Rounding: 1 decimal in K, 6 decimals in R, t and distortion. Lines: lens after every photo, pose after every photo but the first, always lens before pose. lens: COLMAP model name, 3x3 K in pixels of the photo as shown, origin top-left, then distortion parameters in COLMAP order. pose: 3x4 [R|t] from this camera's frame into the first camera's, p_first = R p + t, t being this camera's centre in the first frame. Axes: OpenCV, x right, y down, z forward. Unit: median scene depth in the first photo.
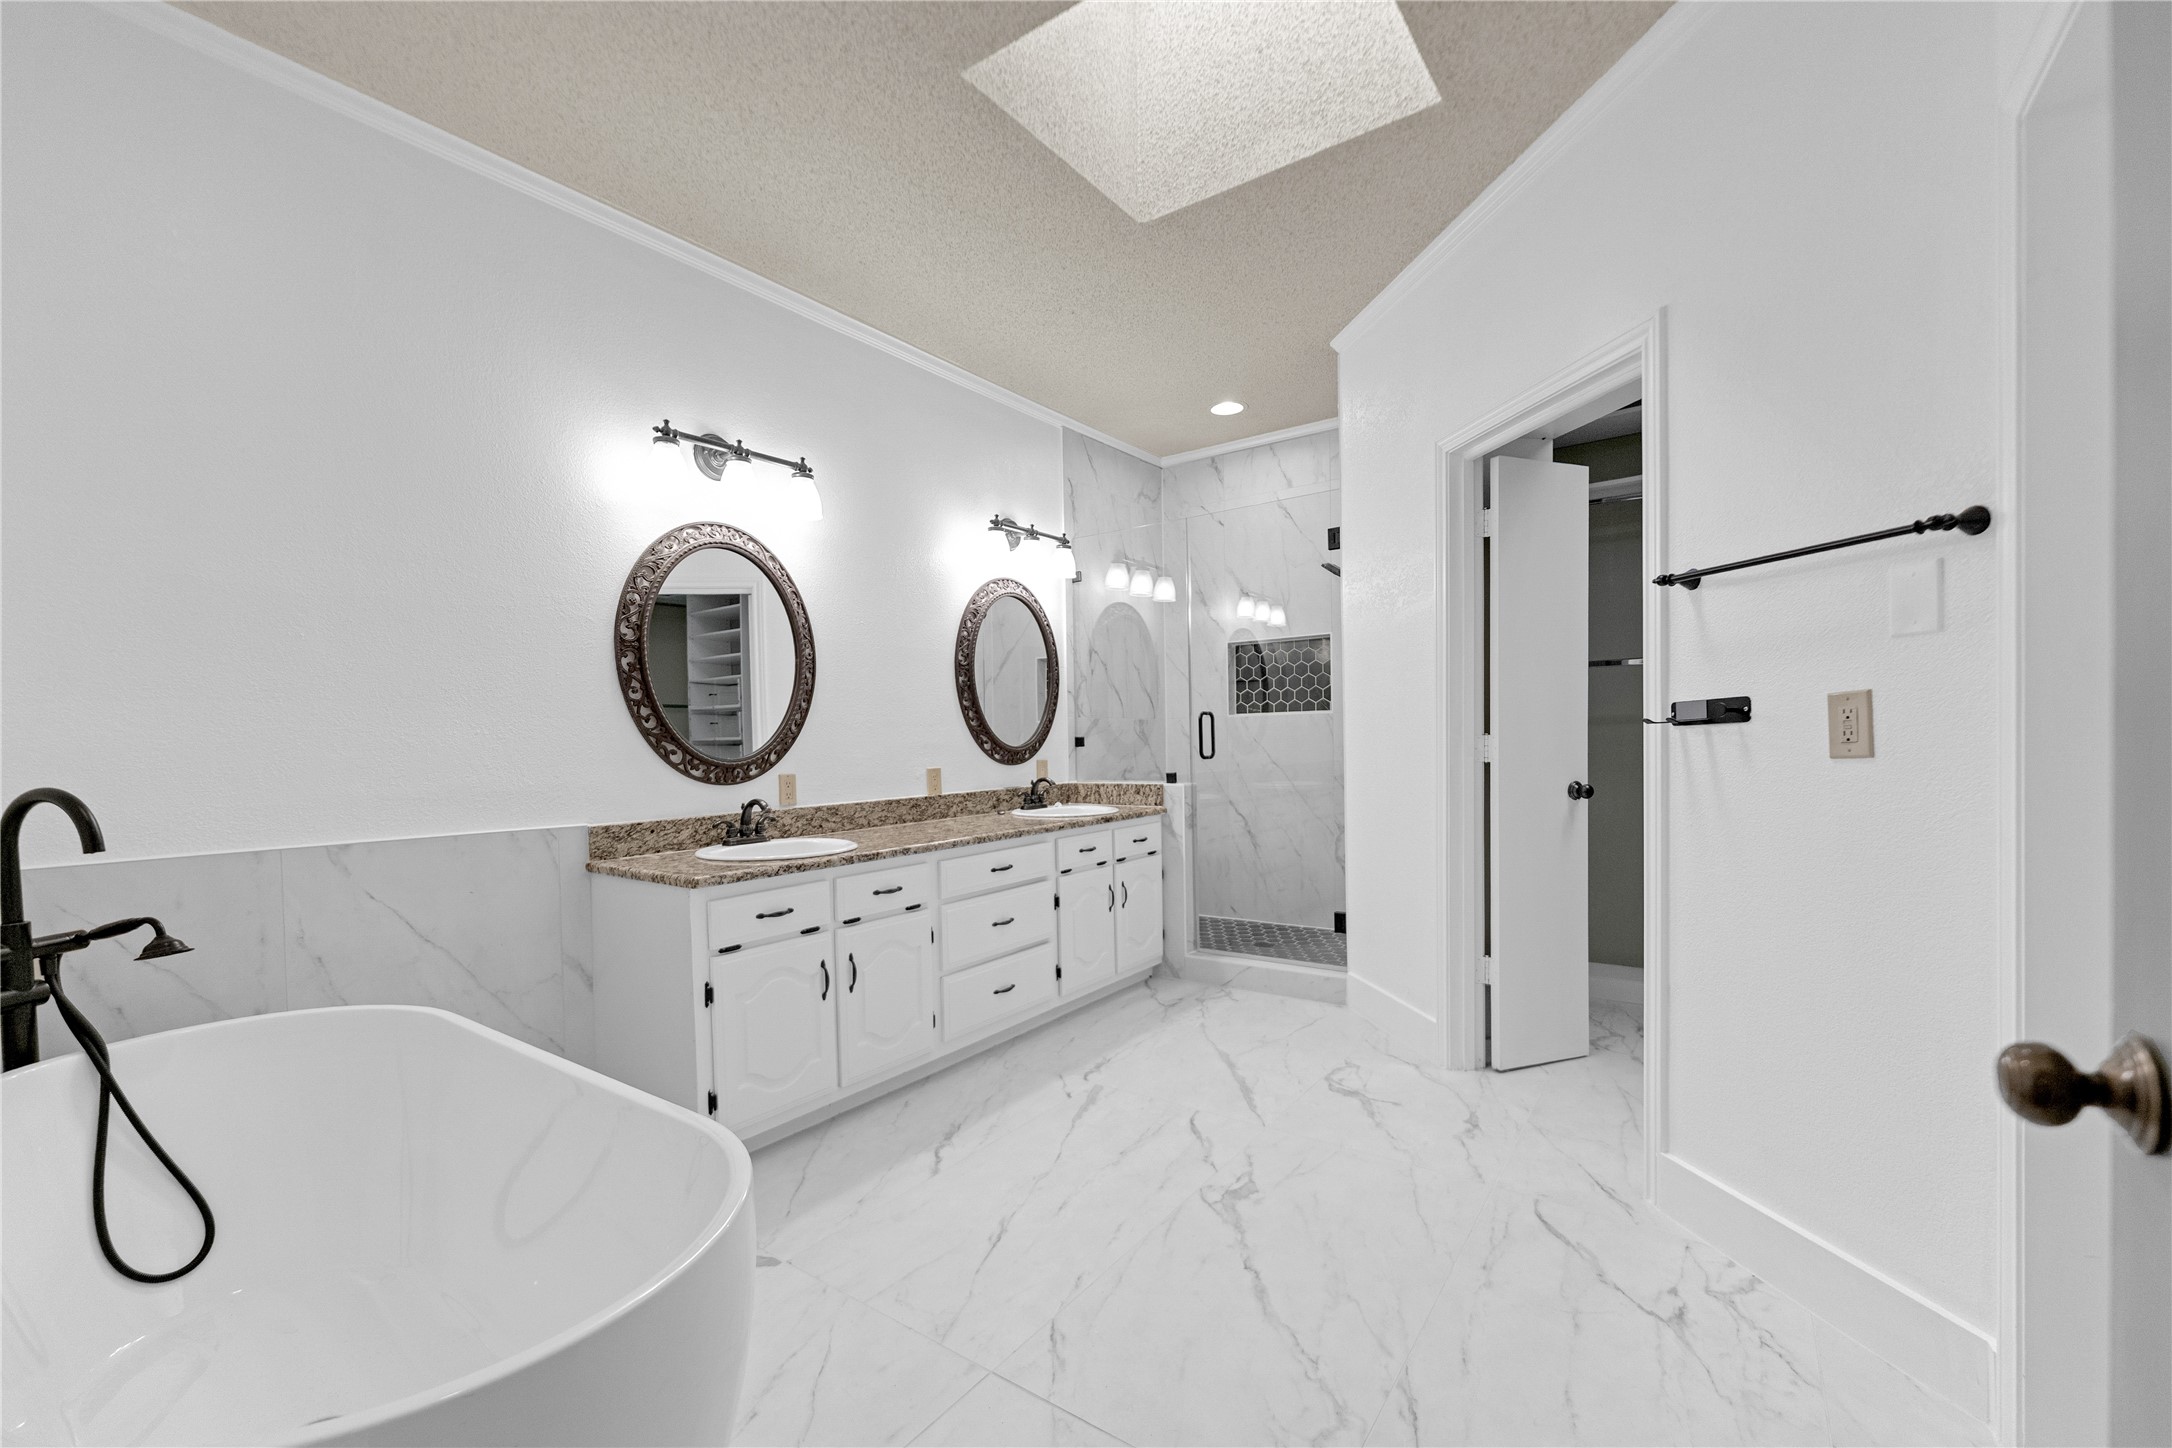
lens RADIAL K [[876.8, 0, 1085.6], [0, 876.8, 738.5], [0, 0, 1]] dist [0.000955, -0.000800]
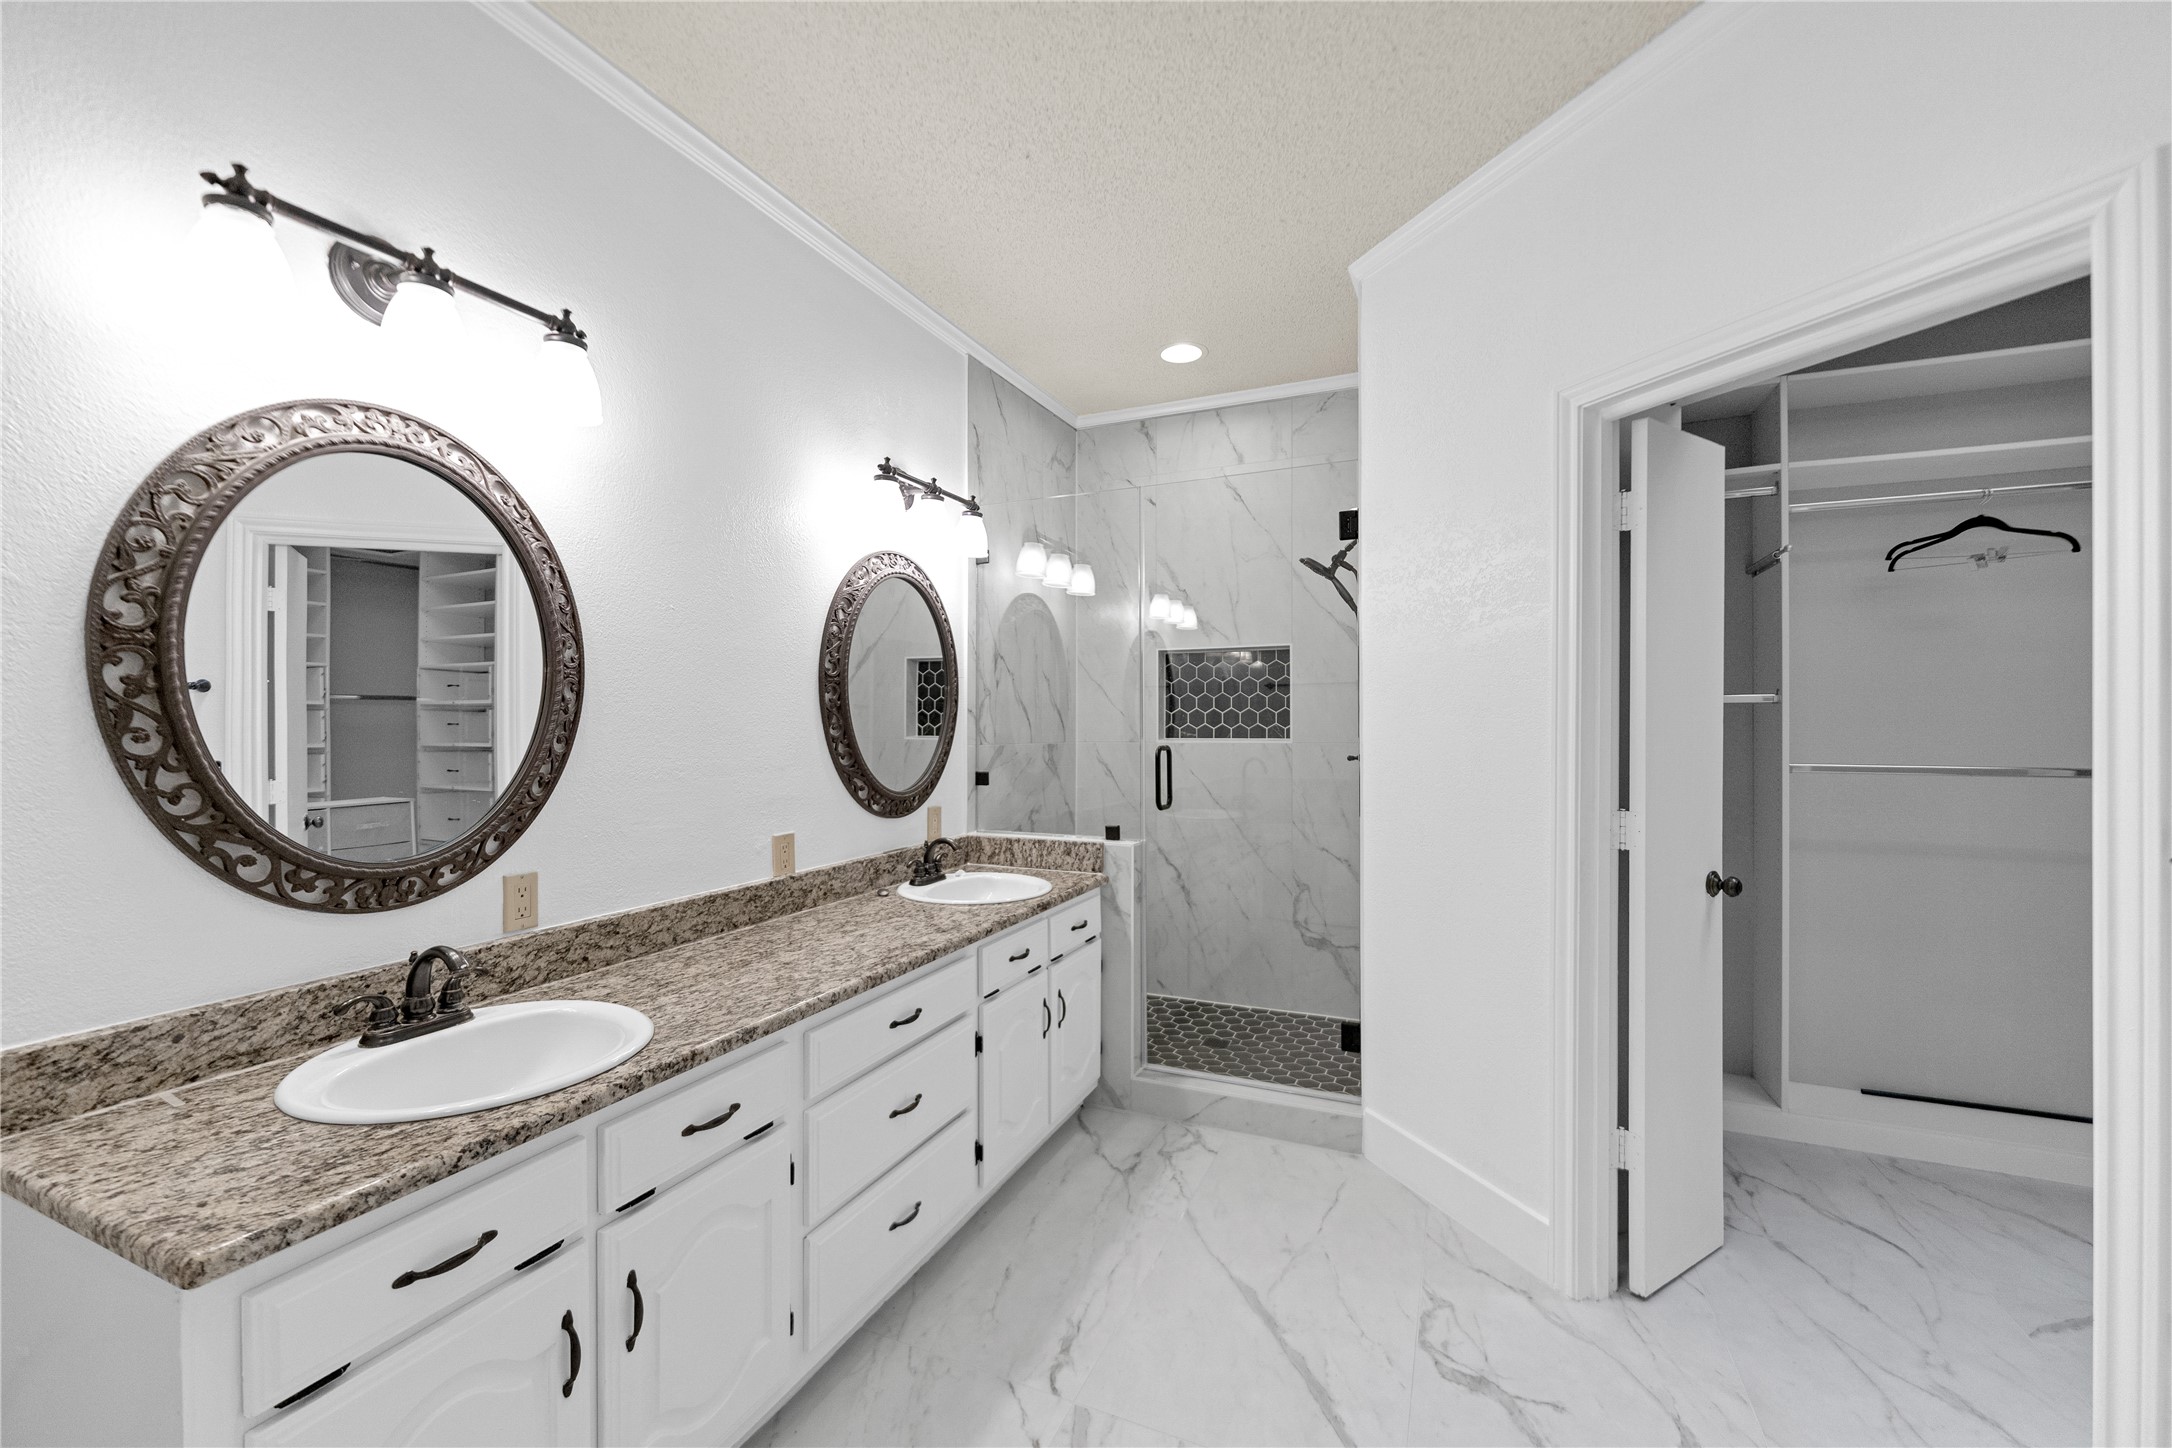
lens RADIAL K [[876.8, 0, 1093.0], [0, 876.8, 714.3], [0, 0, 1]] dist [0.000955, -0.000800]
pose [[0.978884, 0.022930, 0.203127, -0.099556], [-0.019516, 0.999633, -0.018790, -0.057171], [-0.203484, 0.014429, 0.978972, 0.378276]]
